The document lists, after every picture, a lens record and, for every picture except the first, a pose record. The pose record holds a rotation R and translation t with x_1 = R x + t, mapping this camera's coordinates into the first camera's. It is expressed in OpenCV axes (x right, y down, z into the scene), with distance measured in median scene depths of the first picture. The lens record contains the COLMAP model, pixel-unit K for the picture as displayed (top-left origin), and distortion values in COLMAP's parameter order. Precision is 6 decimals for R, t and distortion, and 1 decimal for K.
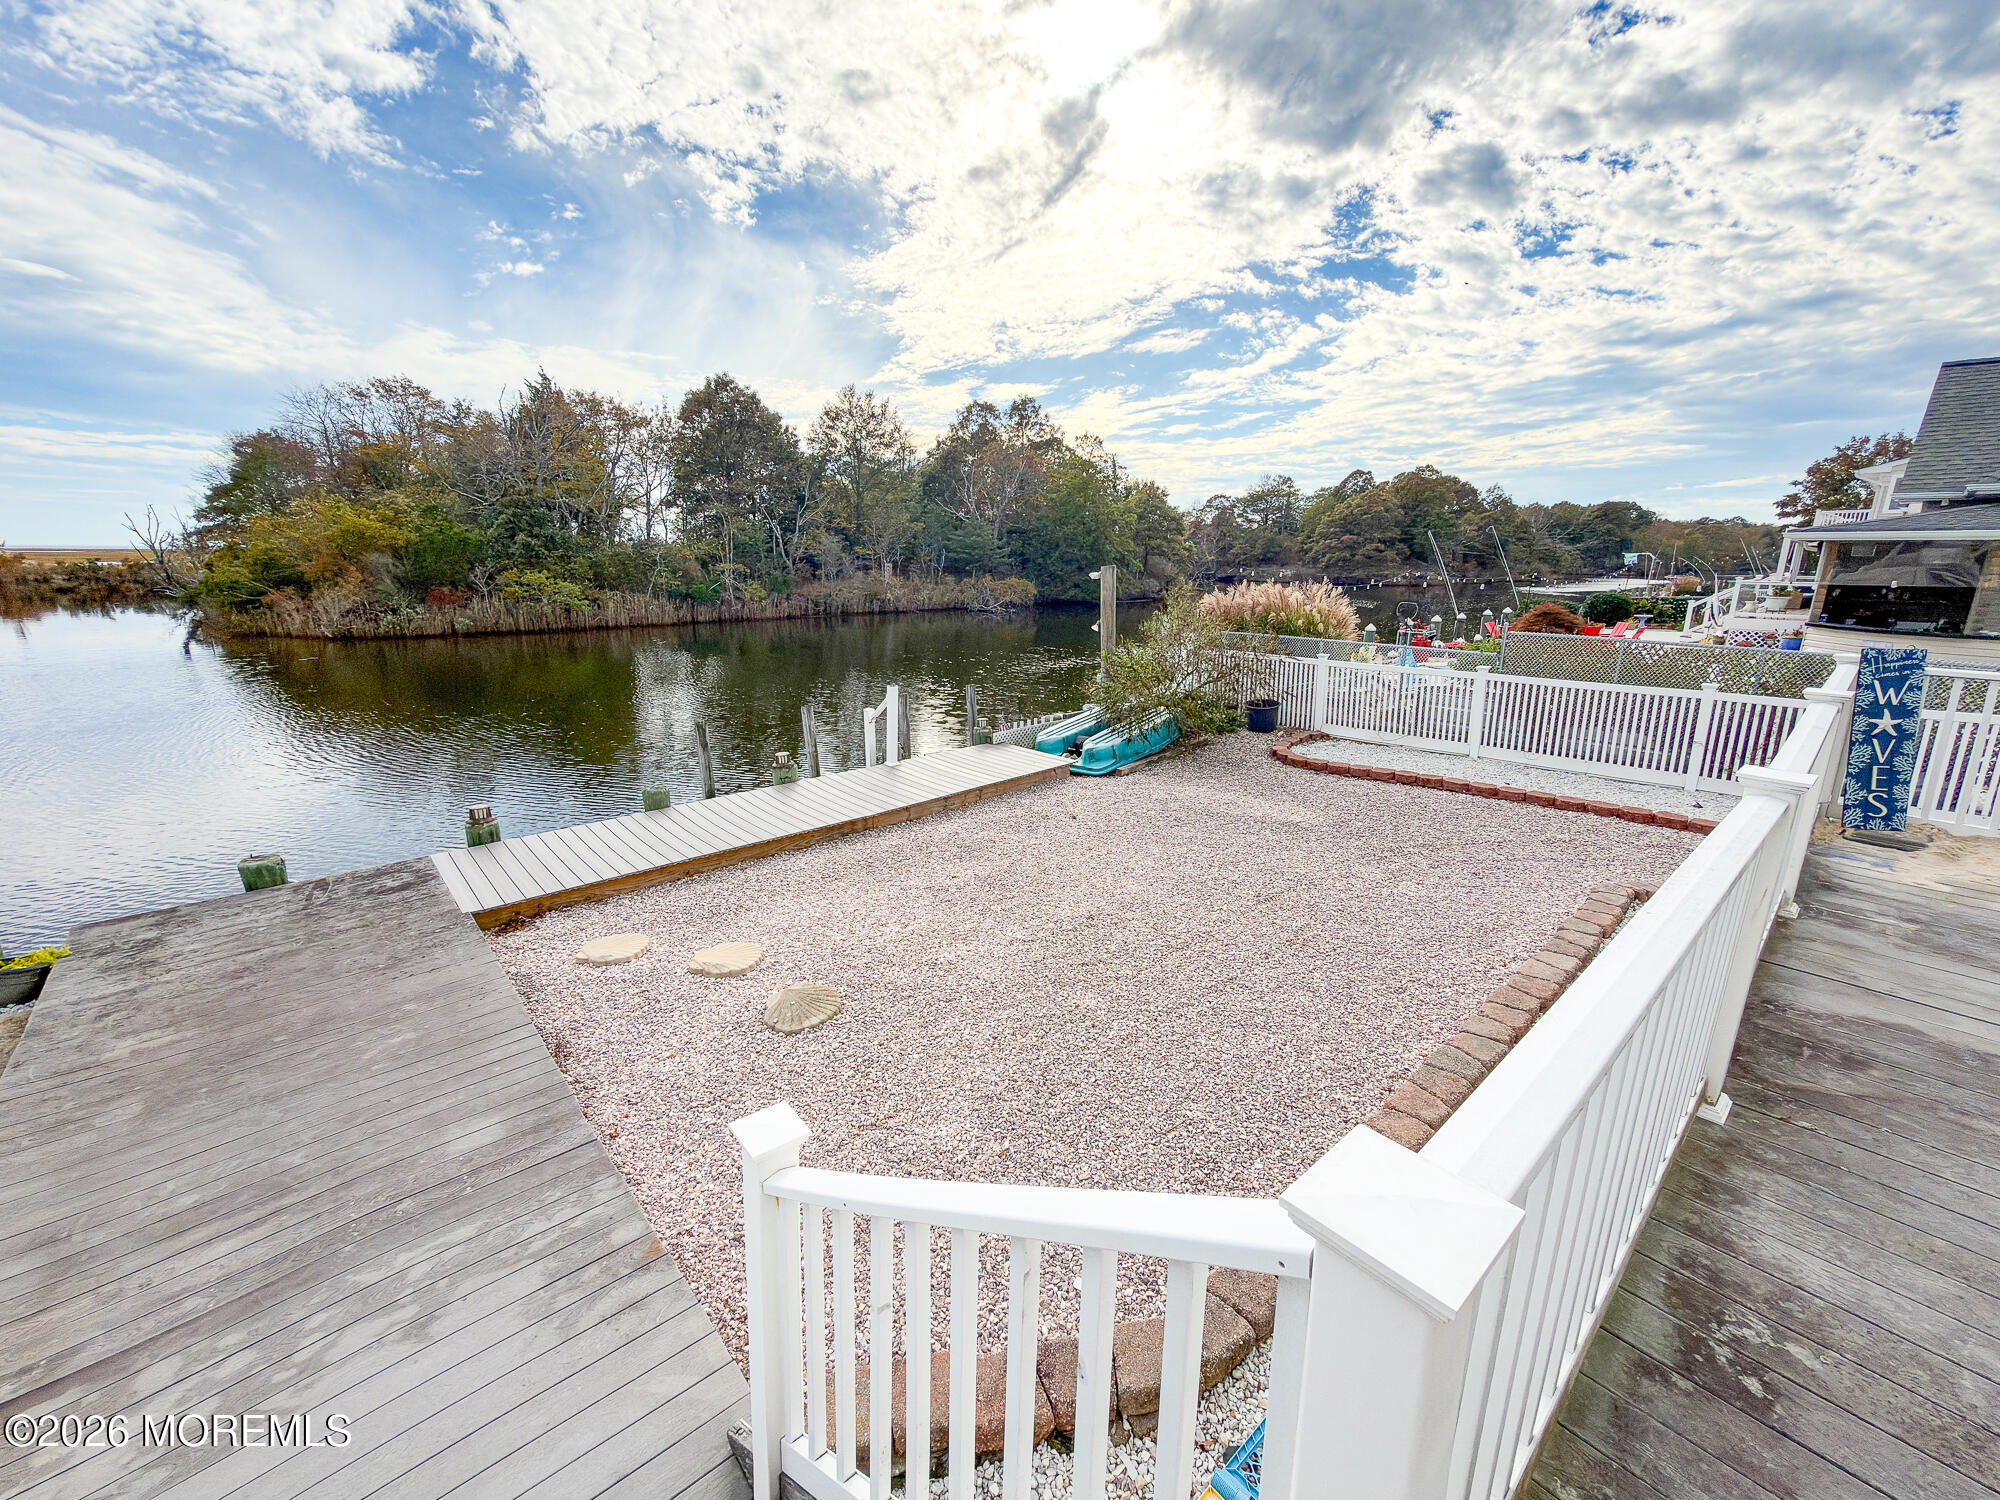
lens RADIAL K [[802.5, 0, 1015.7], [0, 802.5, 750.0], [0, 0, 1]] dist [-0.000142, 0.000147]
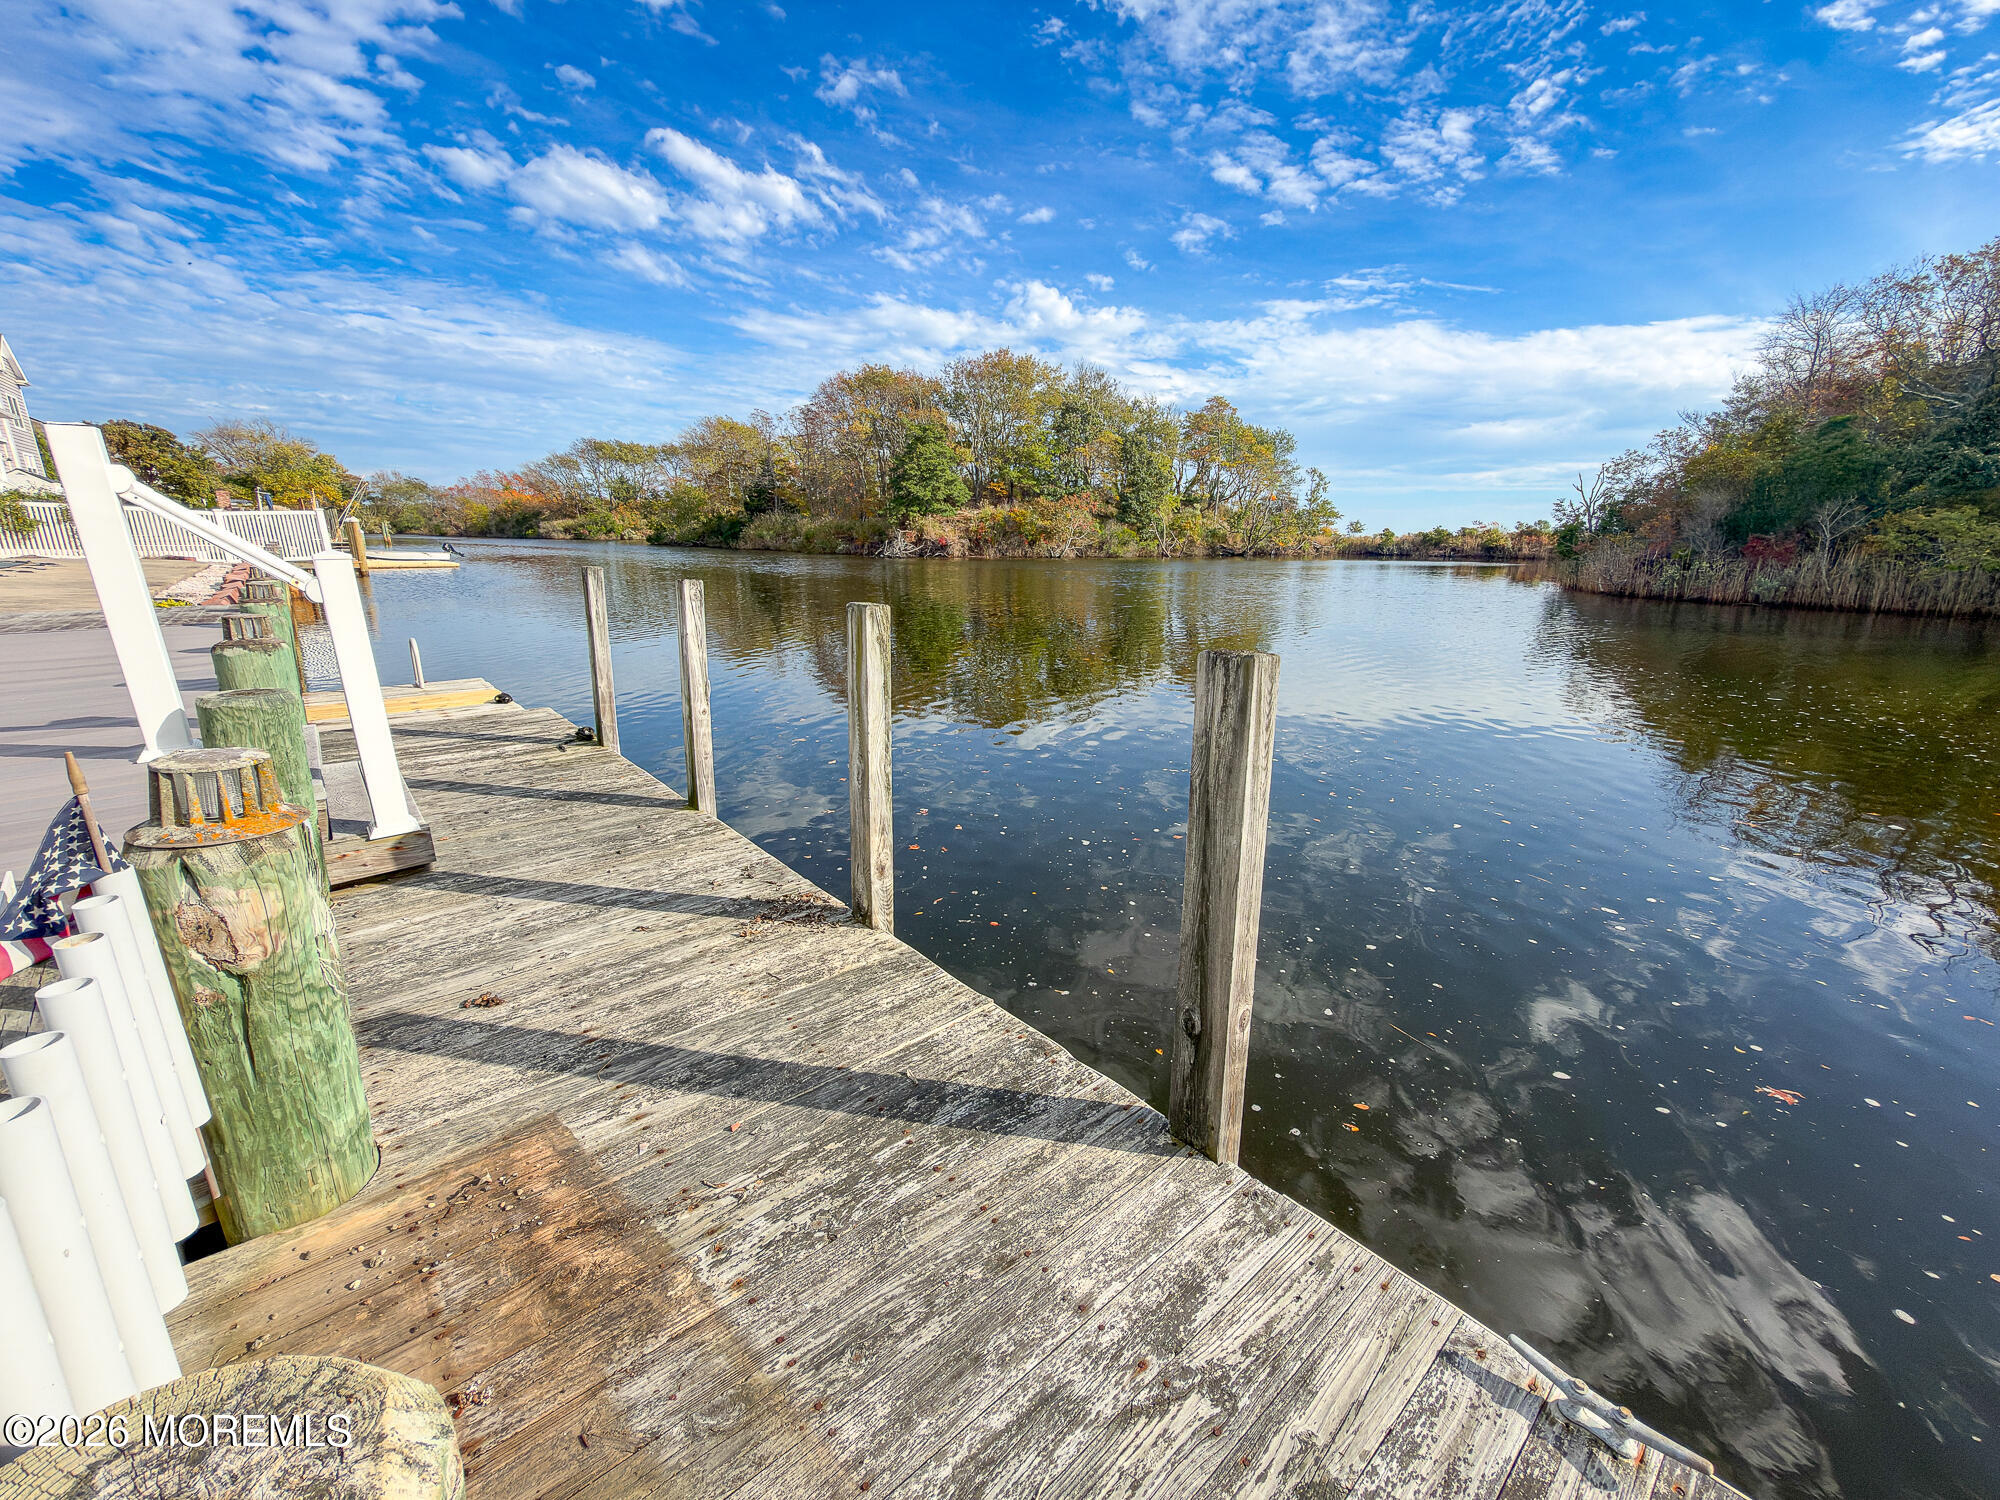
lens RADIAL K [[802.5, 0, 1003.9], [0, 802.5, 740.3], [0, 0, 1]] dist [-0.000142, 0.000147]
pose [[-0.036862, 0.237934, -0.970582, 0.029592], [-0.250192, 0.938112, 0.239476, -0.037246], [0.967494, 0.251660, 0.024948, 0.398845]]
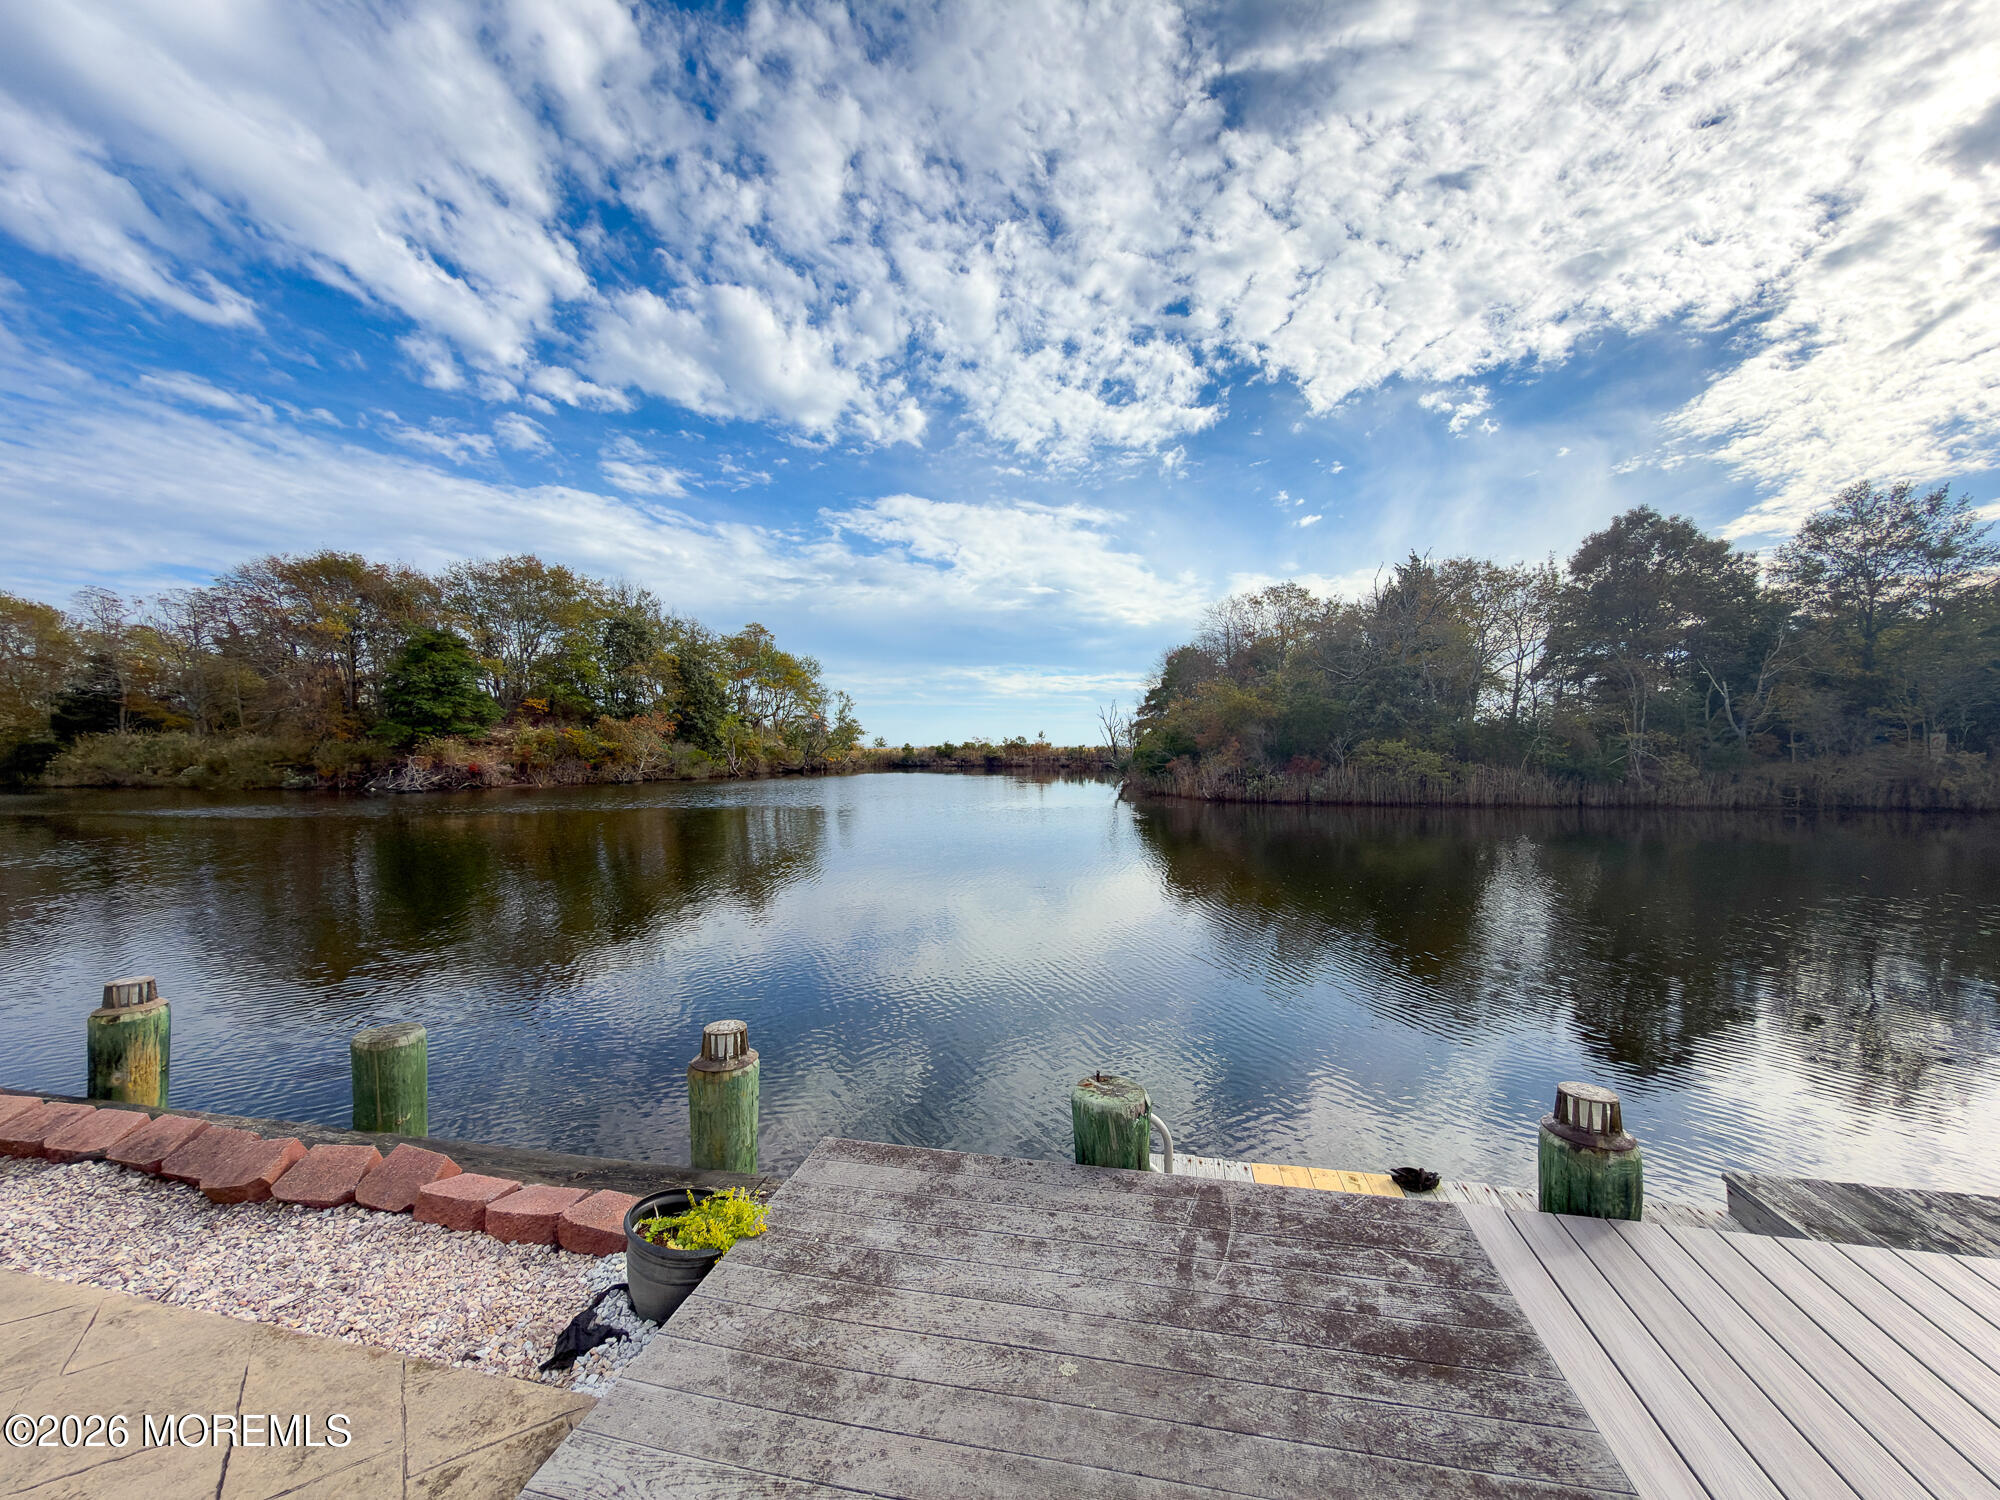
lens RADIAL K [[802.5, 0, 991.0], [0, 802.5, 747.2], [0, 0, 1]] dist [-0.000142, 0.000147]
pose [[0.575477, -0.010361, -0.817752, -0.118051], [-0.187405, 0.971642, -0.144193, 0.005547], [0.796056, 0.236231, 0.557216, 0.125922]]
